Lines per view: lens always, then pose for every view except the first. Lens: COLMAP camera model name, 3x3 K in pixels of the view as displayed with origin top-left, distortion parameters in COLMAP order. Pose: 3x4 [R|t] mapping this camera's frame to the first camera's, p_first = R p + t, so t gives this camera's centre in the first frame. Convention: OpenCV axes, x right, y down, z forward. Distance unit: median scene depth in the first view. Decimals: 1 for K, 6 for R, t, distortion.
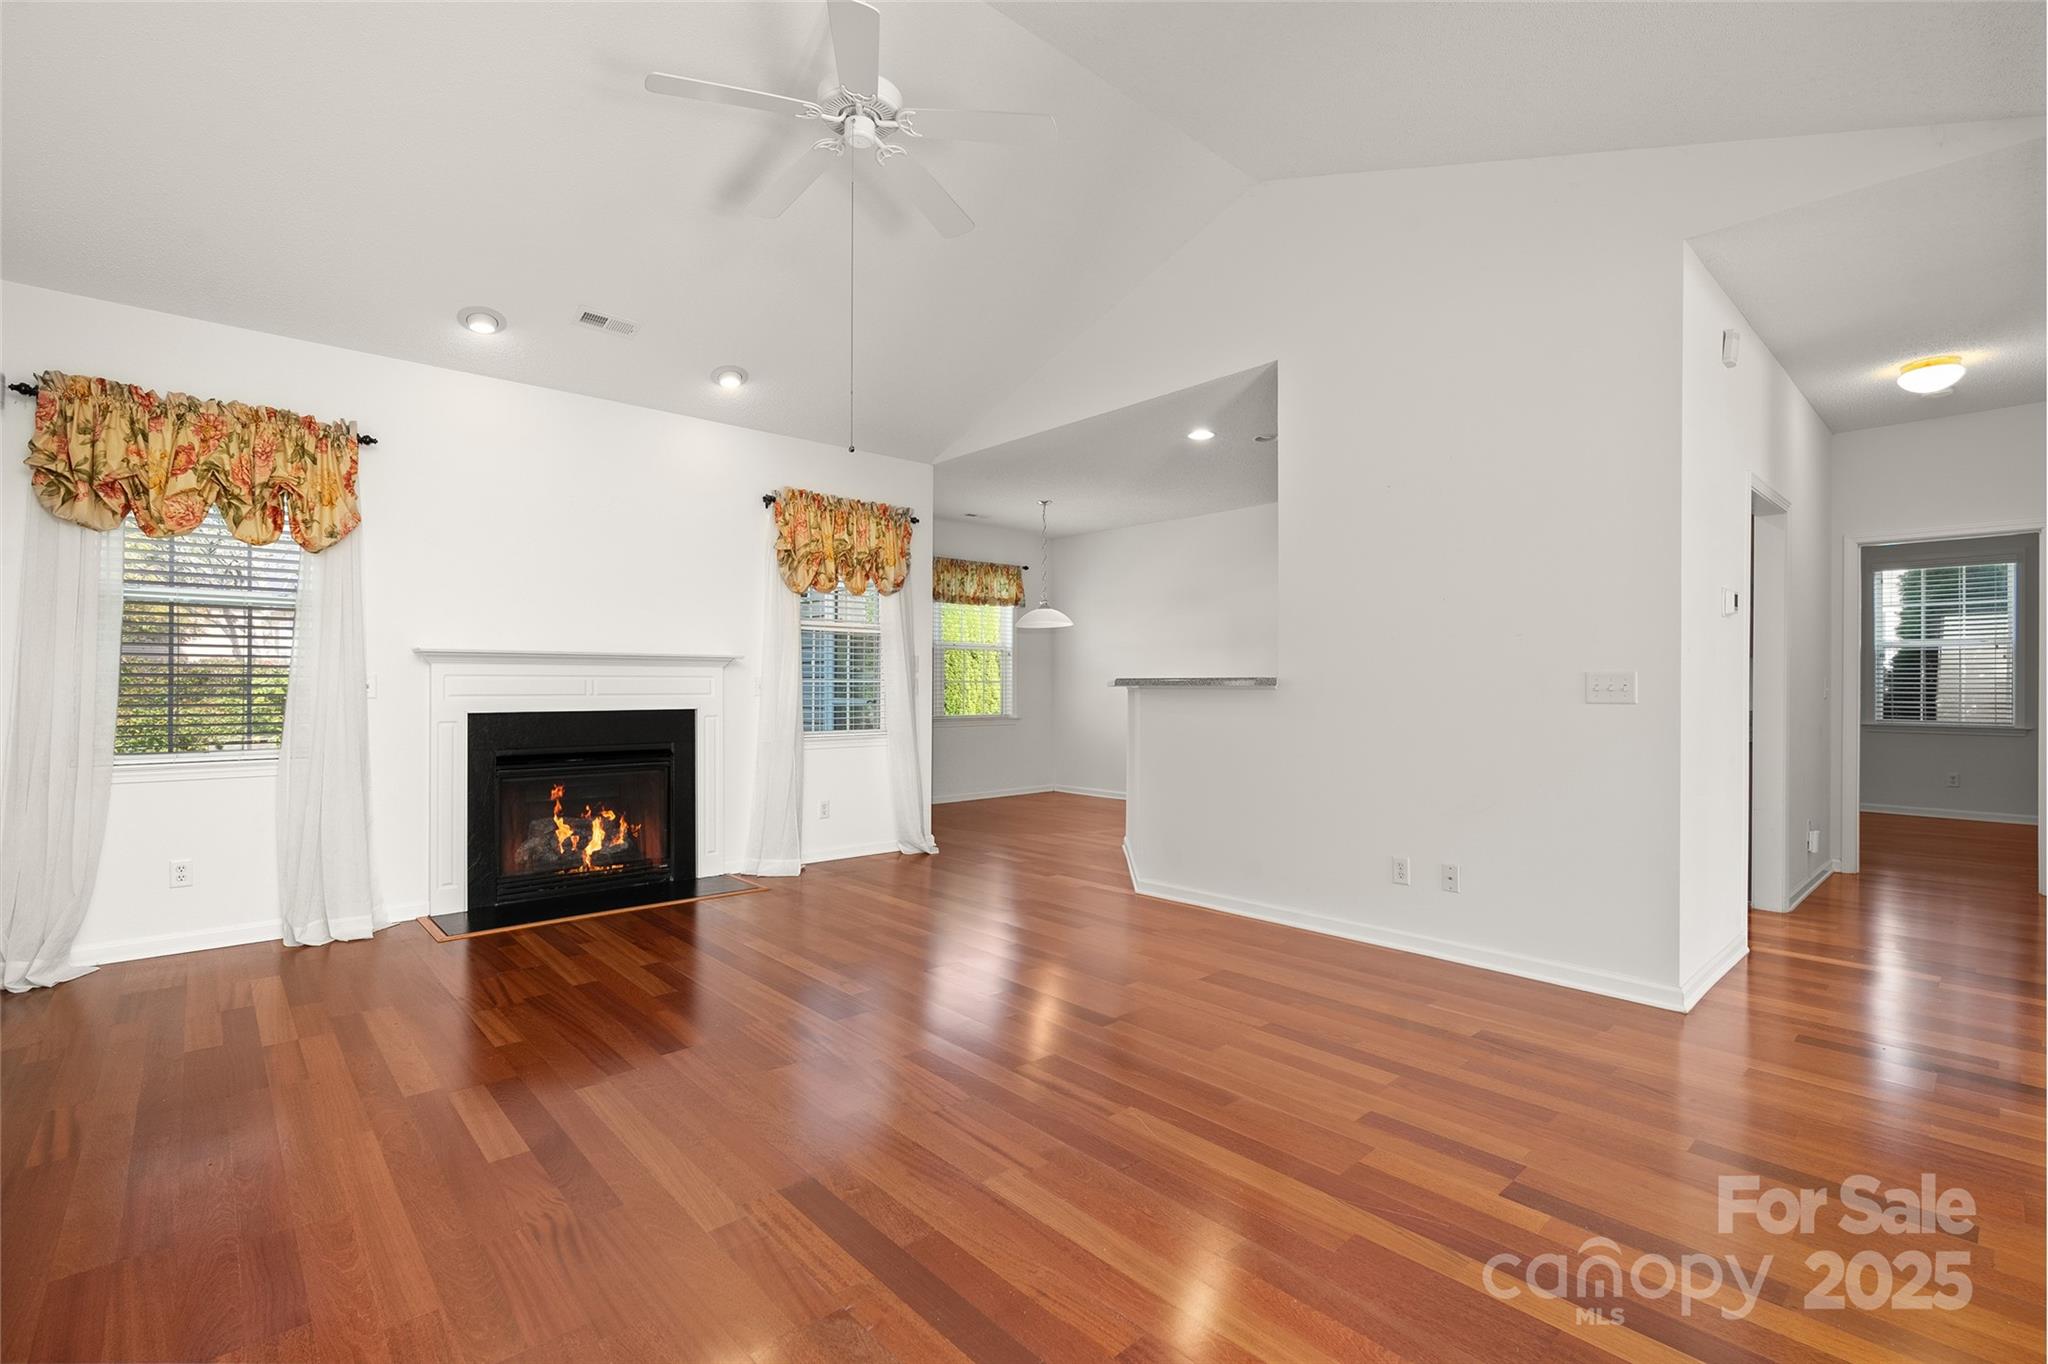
lens RADIAL K [[934.0, 0, 1018.3], [0, 934.0, 677.9], [0, 0, 1]] dist [-0.000393, -0.000283]
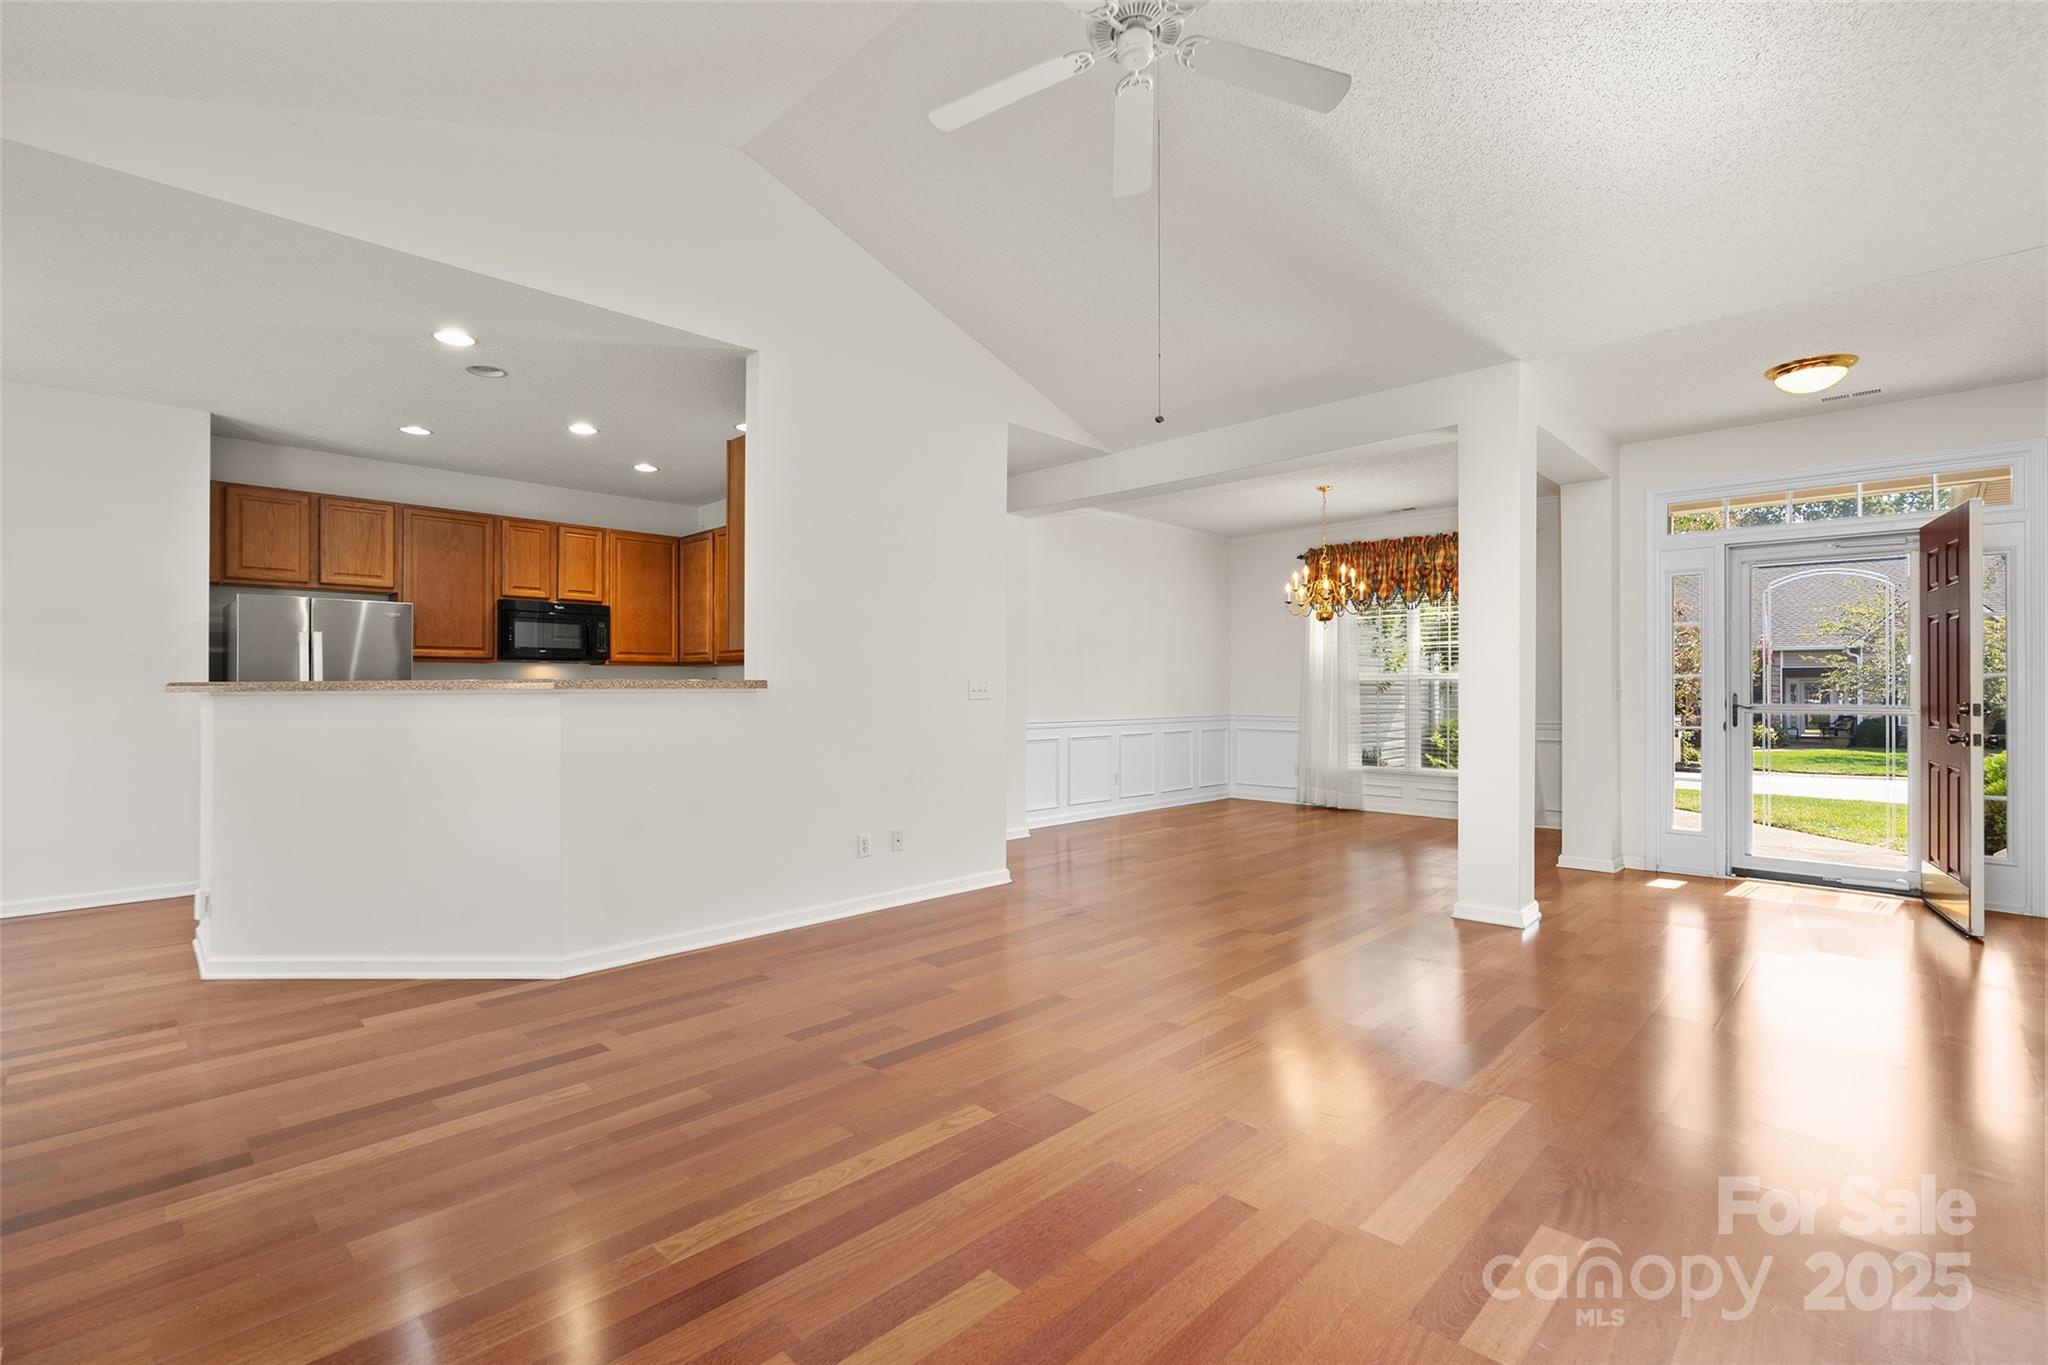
lens RADIAL K [[934.0, 0, 1020.5], [0, 934.0, 685.9], [0, 0, 1]] dist [-0.000393, -0.000283]
pose [[-0.076142, 0.004739, 0.997086, -0.804605], [-0.004624, 0.999976, -0.005106, 0.011343], [-0.997086, -0.004999, -0.076118, 0.927850]]
